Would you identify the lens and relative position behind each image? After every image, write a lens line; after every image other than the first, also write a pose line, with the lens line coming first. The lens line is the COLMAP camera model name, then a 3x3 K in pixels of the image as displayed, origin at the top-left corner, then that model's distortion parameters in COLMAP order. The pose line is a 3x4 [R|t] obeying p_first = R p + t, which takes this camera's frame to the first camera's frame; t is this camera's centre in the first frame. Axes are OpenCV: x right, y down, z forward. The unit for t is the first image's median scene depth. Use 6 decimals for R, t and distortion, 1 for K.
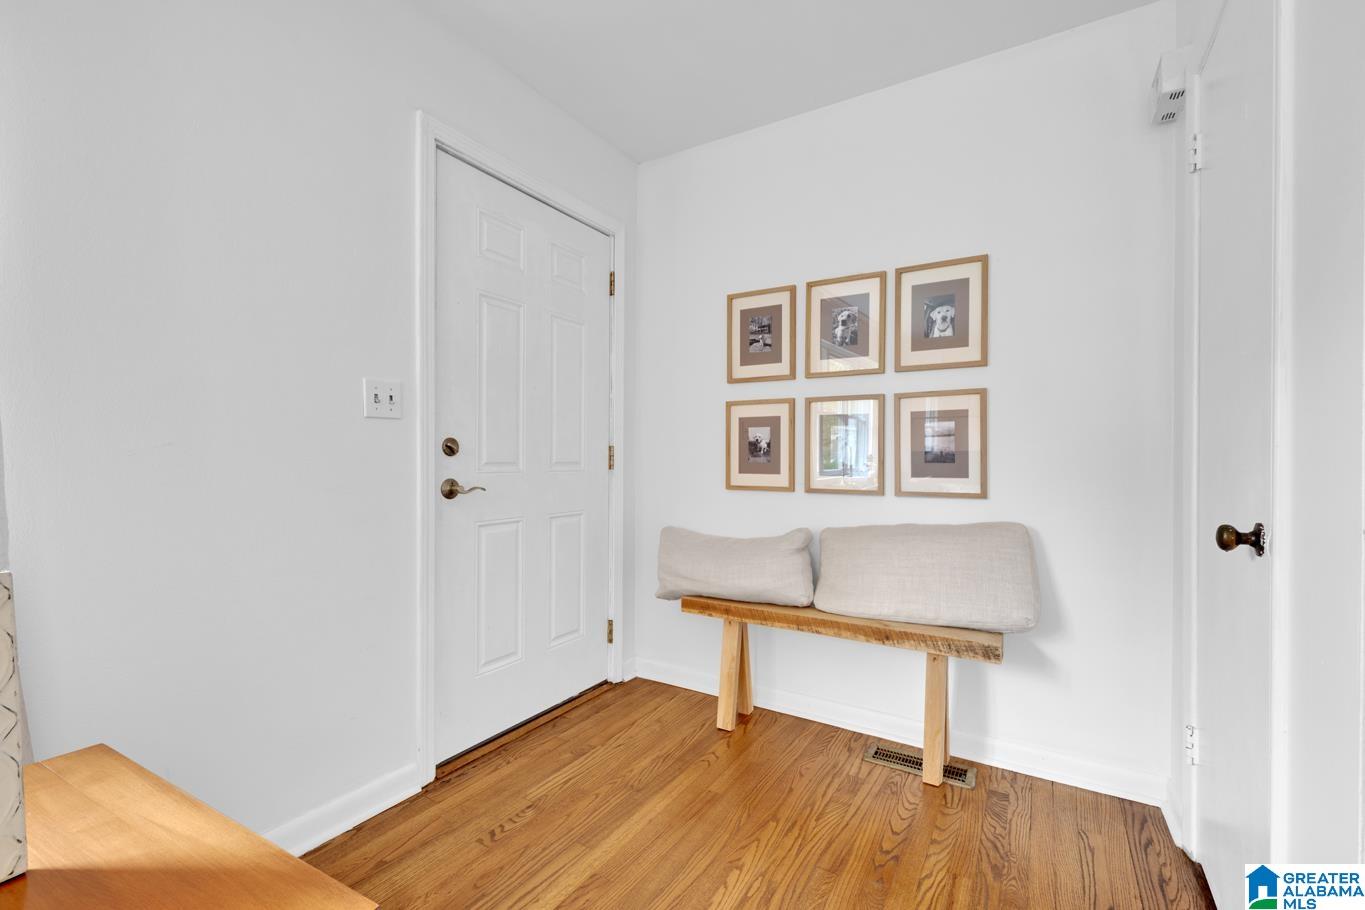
lens RADIAL K [[591.7, 0, 685.2], [0, 591.7, 458.4], [0, 0, 1]] dist [-0.000156, 0.000052]
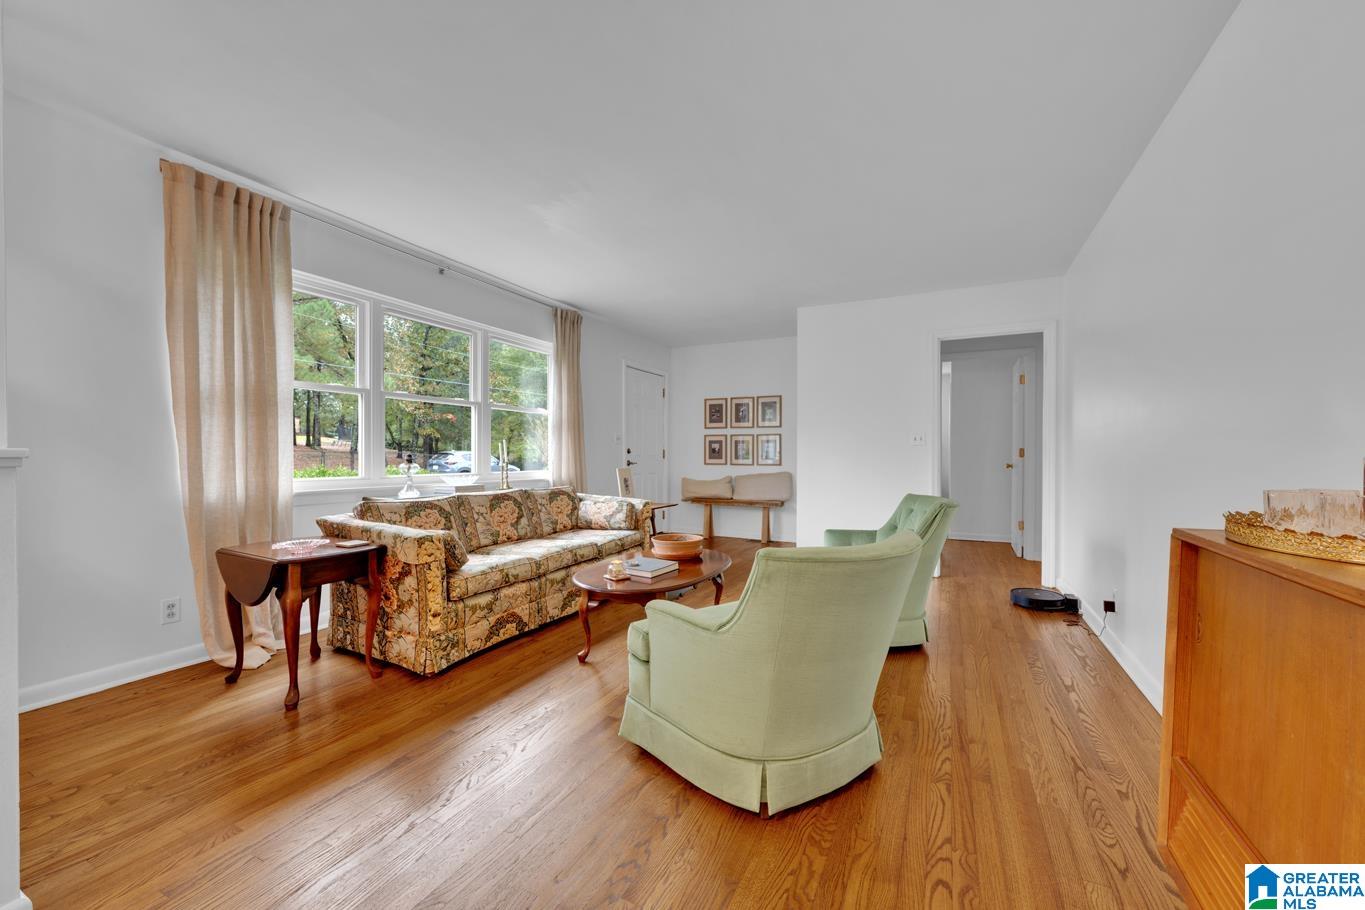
lens RADIAL K [[543.1, 0, 679.1], [0, 543.1, 456.4], [0, 0, 1]] dist [0.001405, 0.000198]
pose [[0.996954, -0.002393, 0.077953, -0.288838], [0.002291, 0.999996, 0.001398, 0.007336], [-0.077956, -0.001215, 0.996956, -1.829688]]
